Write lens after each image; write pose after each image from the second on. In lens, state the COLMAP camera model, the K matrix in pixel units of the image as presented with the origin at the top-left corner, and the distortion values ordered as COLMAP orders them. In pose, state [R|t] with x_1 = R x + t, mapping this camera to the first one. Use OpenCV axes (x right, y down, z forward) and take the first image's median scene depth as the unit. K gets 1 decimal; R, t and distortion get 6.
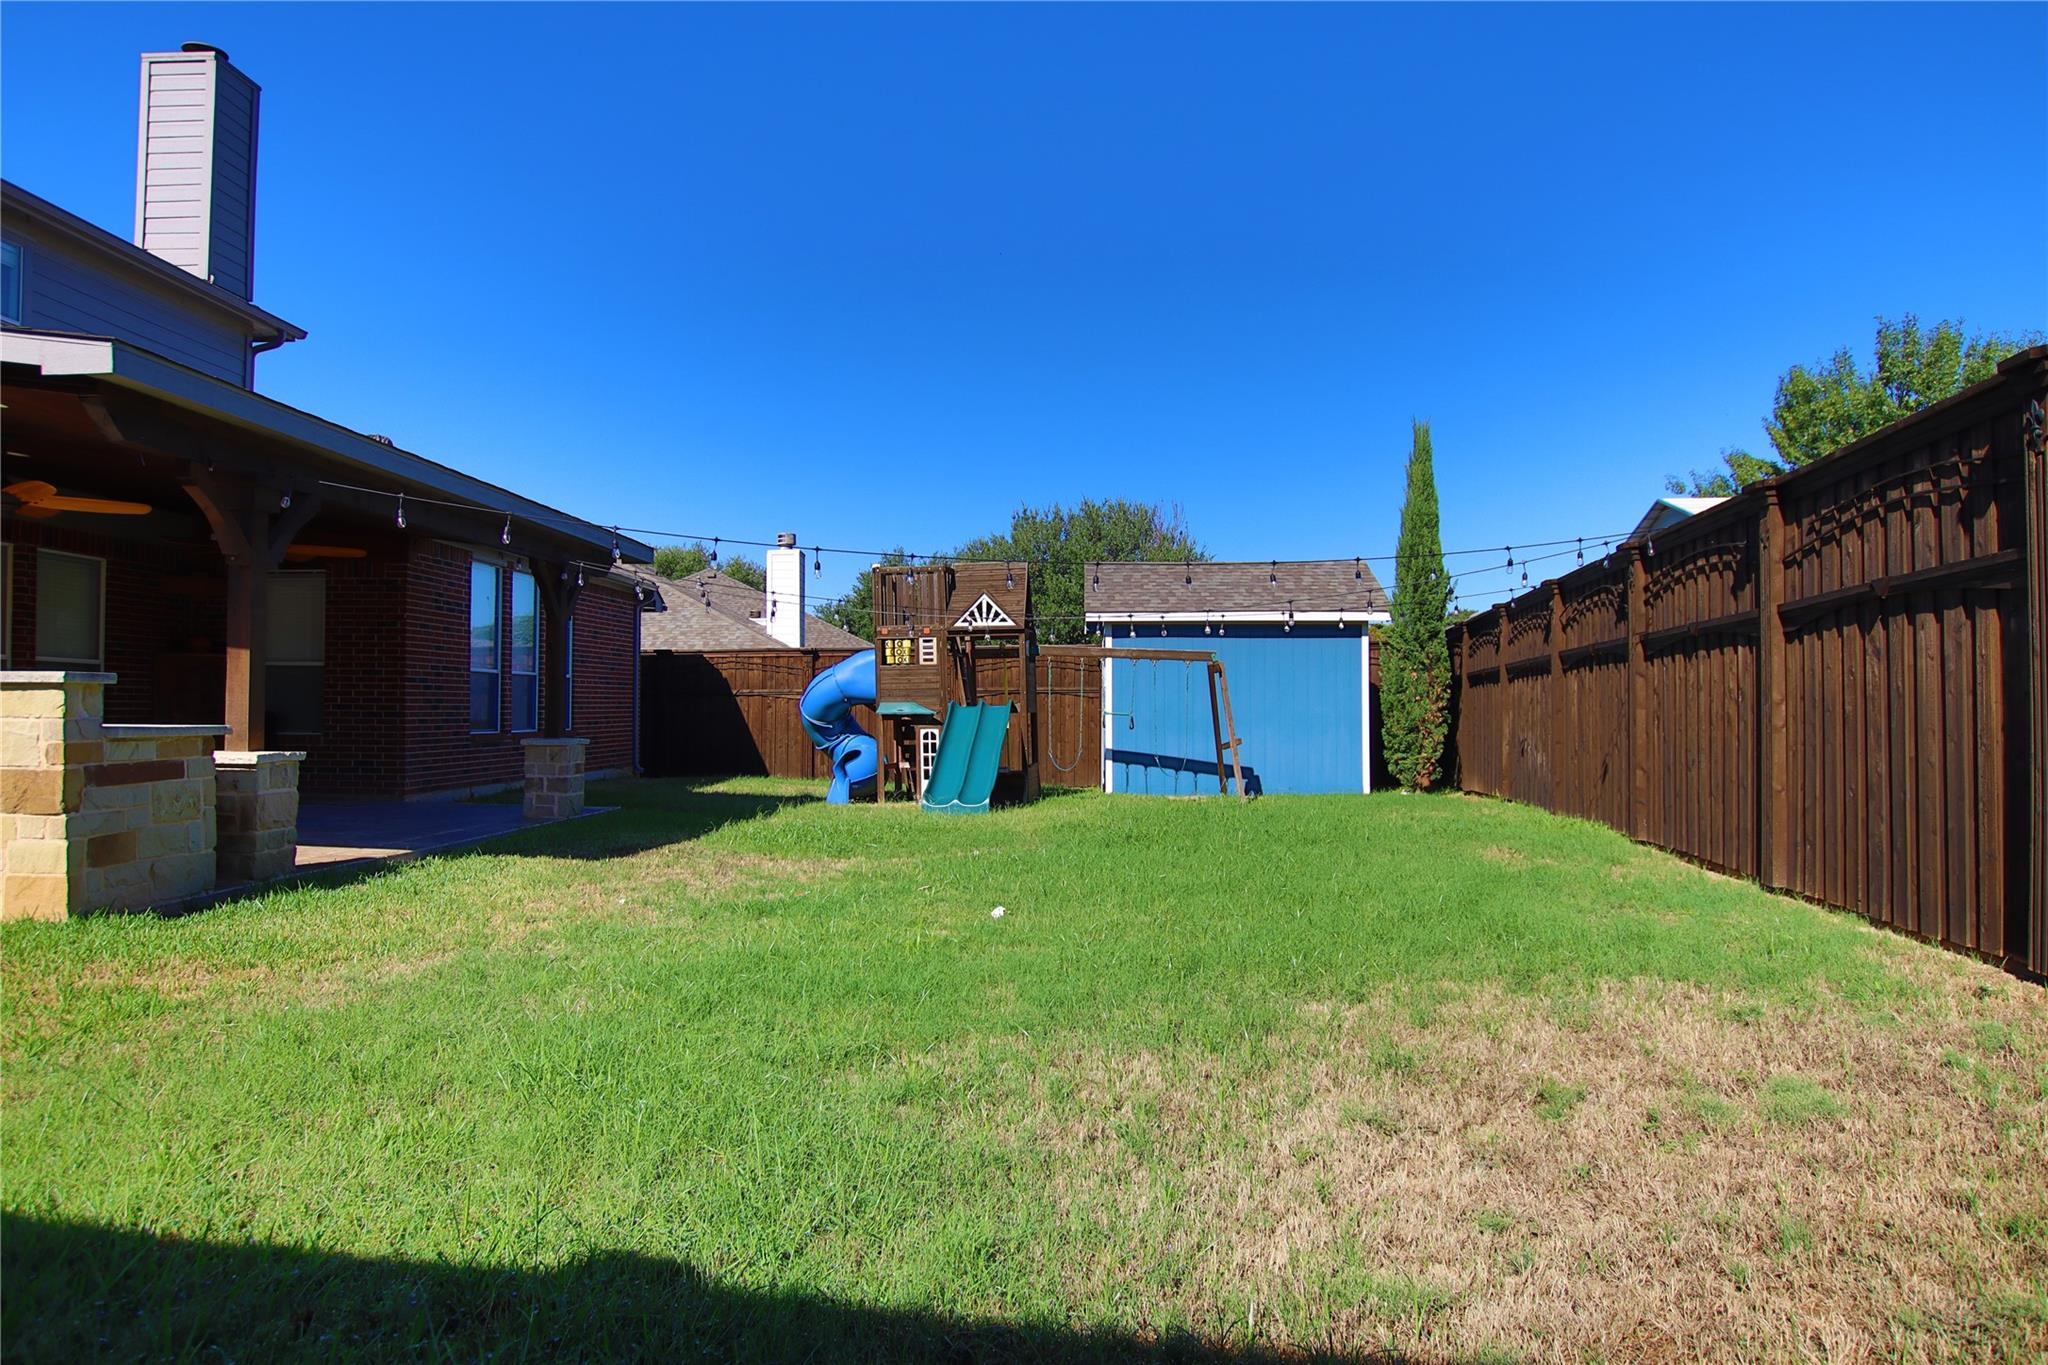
lens RADIAL K [[1271.0, 0, 1023.0], [0, 1271.0, 681.8], [0, 0, 1]] dist [-0.016149, 0.005369]
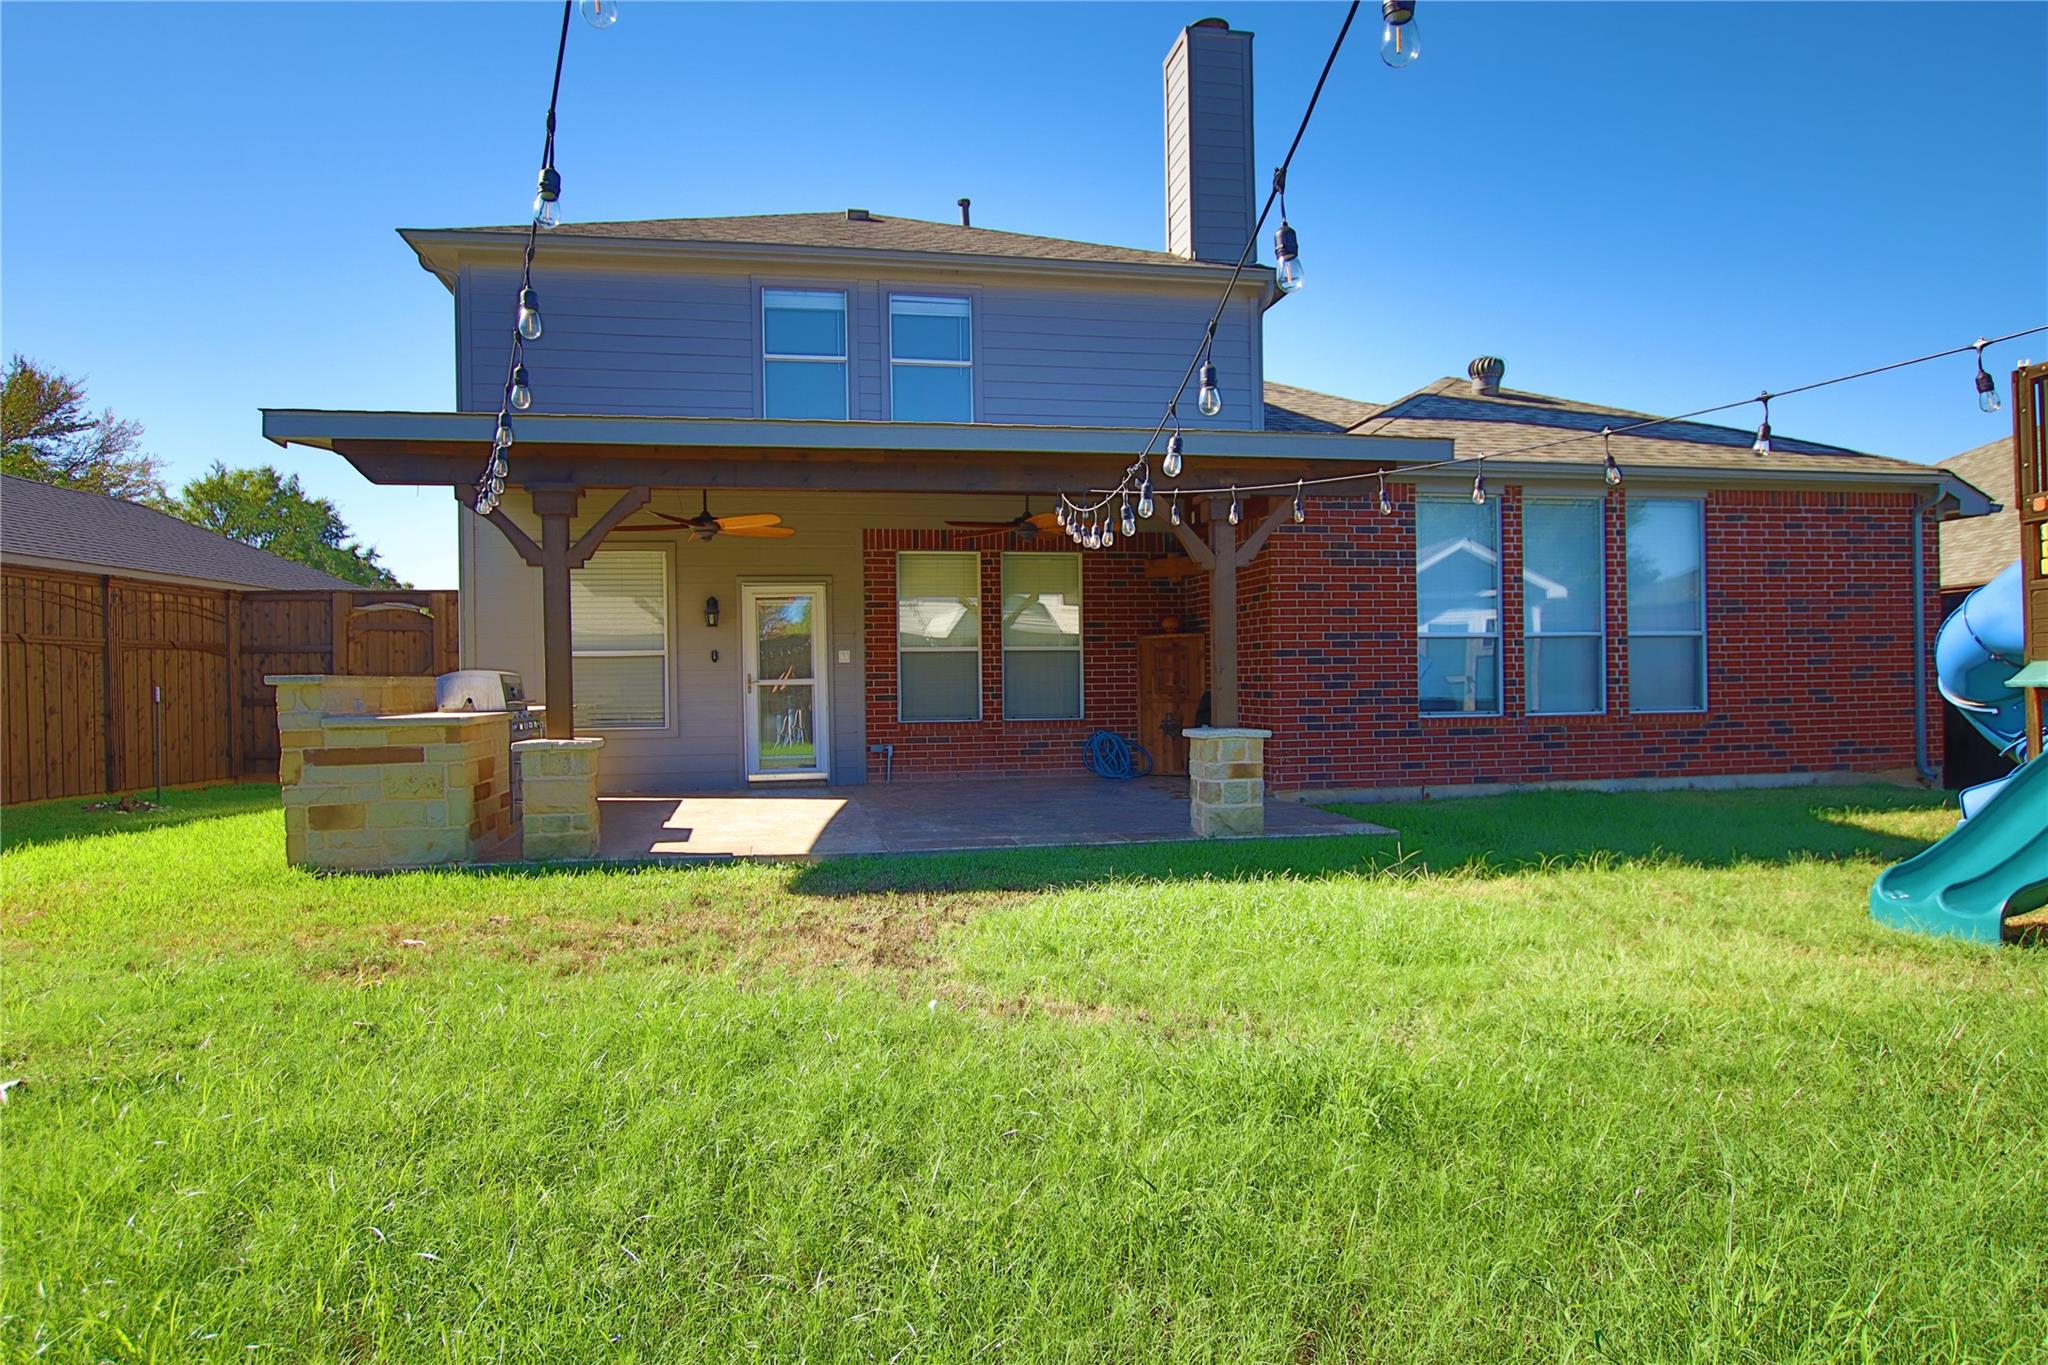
lens RADIAL K [[1271.0, 0, 1034.9], [0, 1271.0, 688.4], [0, 0, 1]] dist [-0.016149, 0.005369]
pose [[0.215978, -0.002655, -0.976395, 0.261670], [0.035666, 0.999350, 0.005171, 0.009681], [0.975747, -0.035941, 0.215933, 0.559196]]
